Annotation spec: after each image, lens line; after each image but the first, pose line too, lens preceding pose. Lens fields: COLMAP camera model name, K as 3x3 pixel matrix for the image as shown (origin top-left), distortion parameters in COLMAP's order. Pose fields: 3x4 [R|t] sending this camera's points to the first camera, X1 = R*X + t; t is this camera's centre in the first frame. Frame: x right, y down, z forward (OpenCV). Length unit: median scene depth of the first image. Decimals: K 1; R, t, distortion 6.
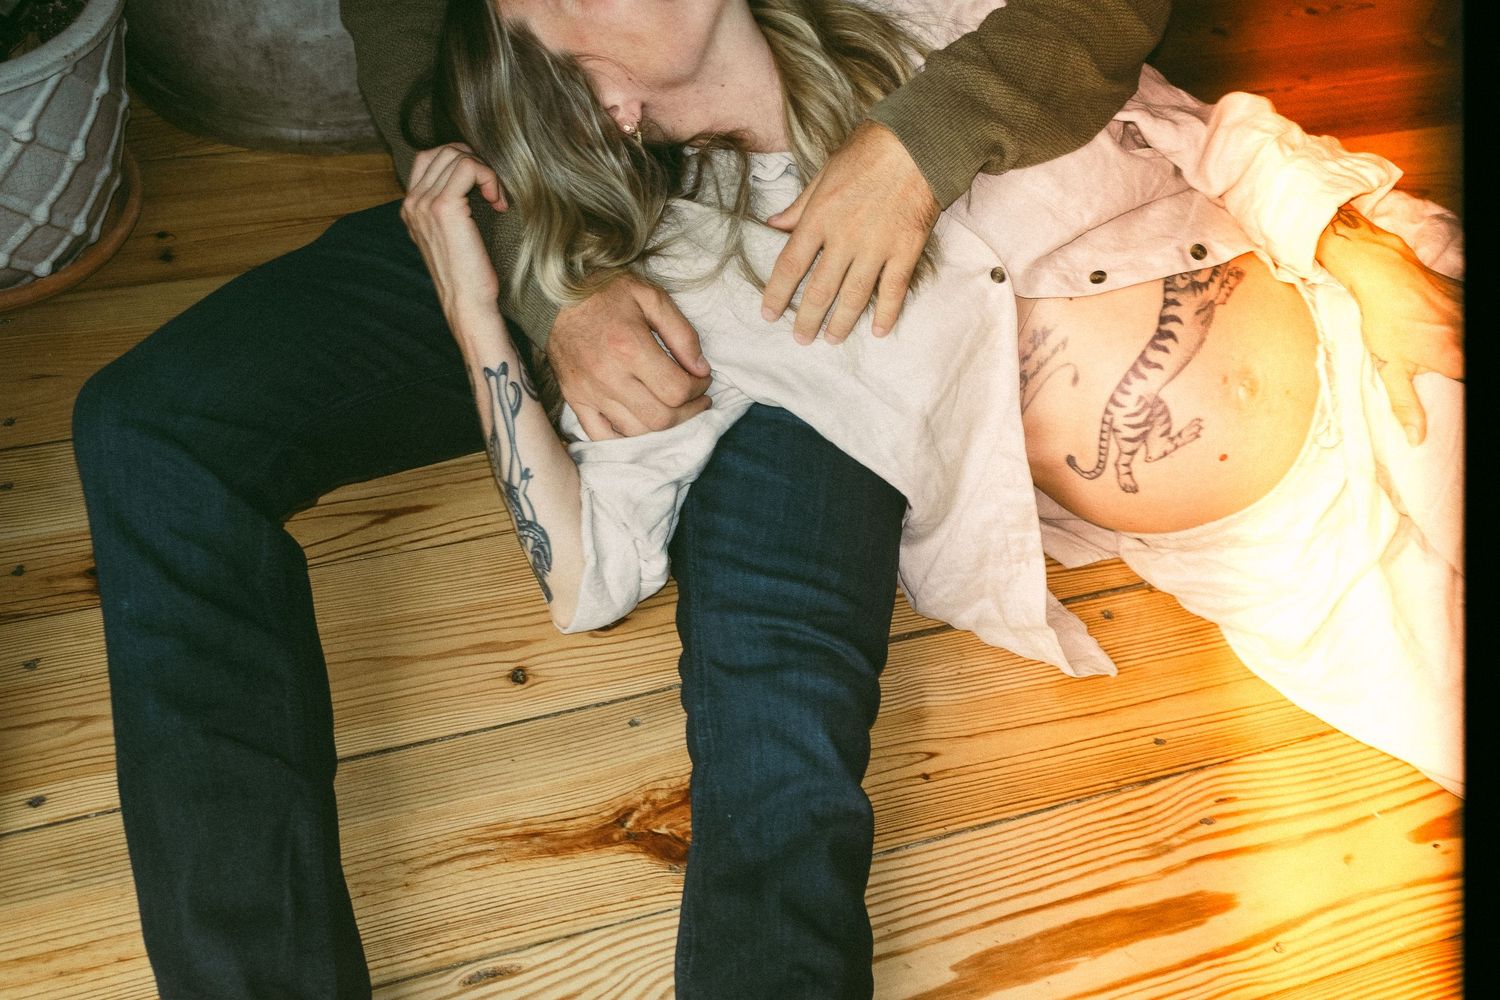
lens RADIAL K [[1571.9, 0, 887.5], [0, 1571.9, 499.2], [0, 0, 1]] dist [0.016865, 0.016350]
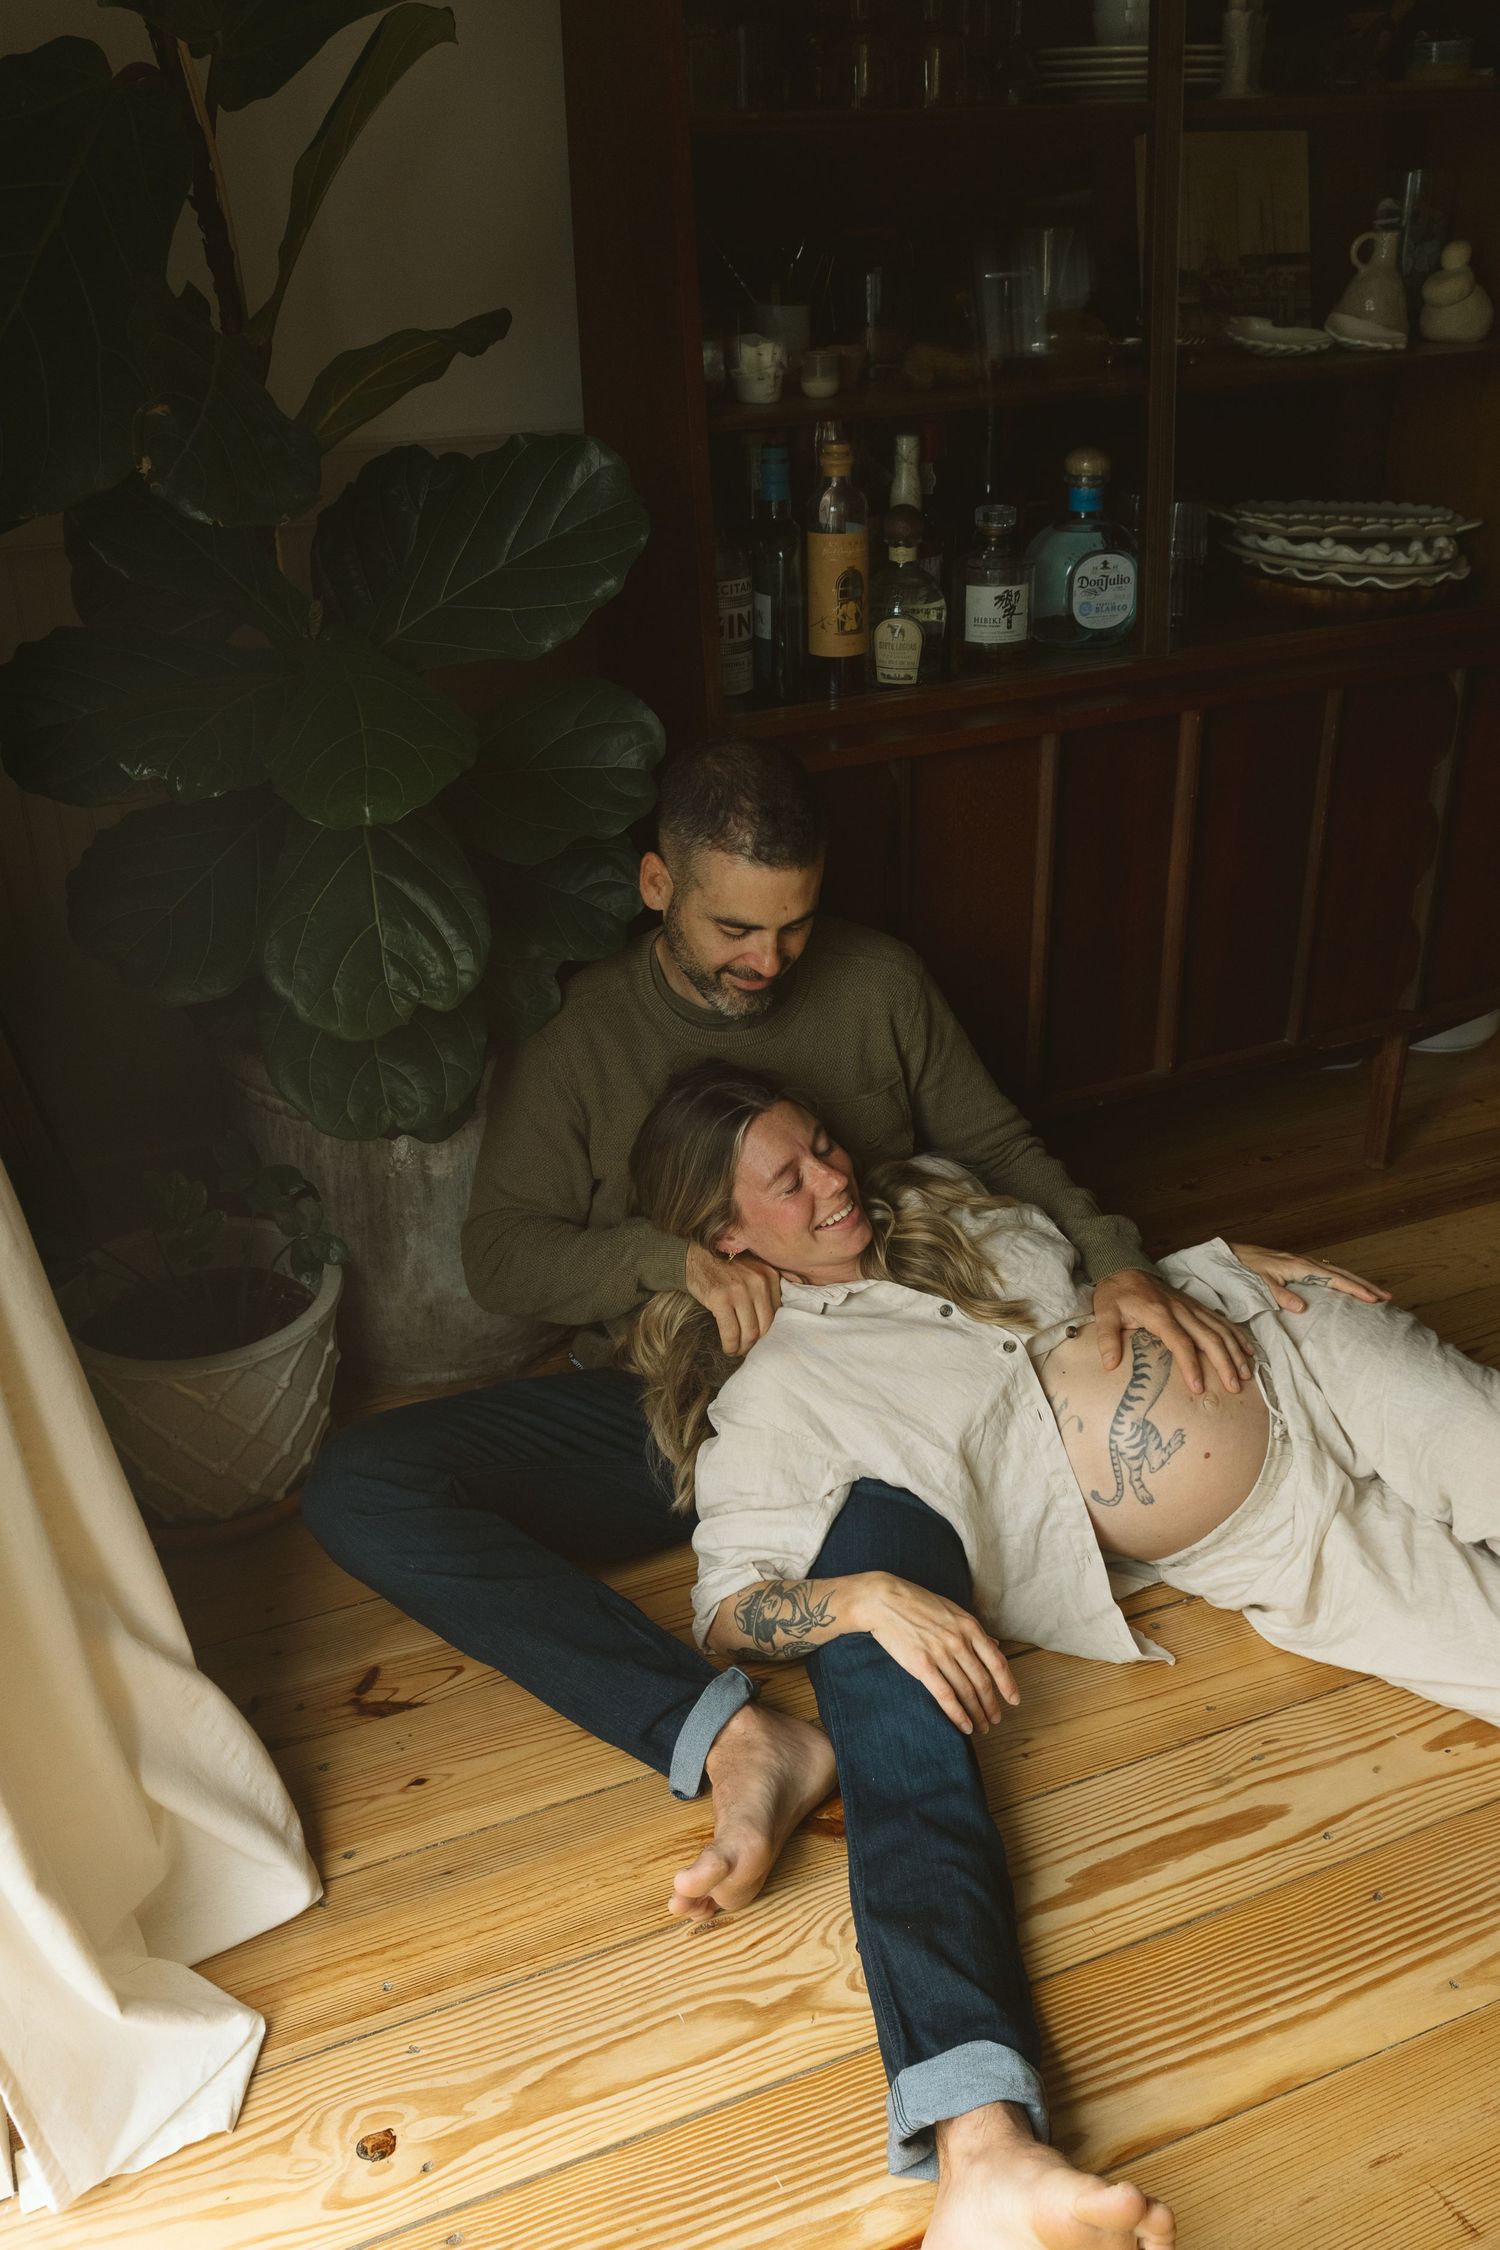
lens RADIAL K [[3185.1, 0, 750.0], [0, 3185.1, 1125.0], [0, 0, 1]] dist [0.001592, 0.000985]
pose [[0.985830, -0.162206, -0.042758, -0.001940], [0.132965, 0.911013, -0.390354, 0.687564], [0.102271, 0.379137, 0.919672, -1.553486]]
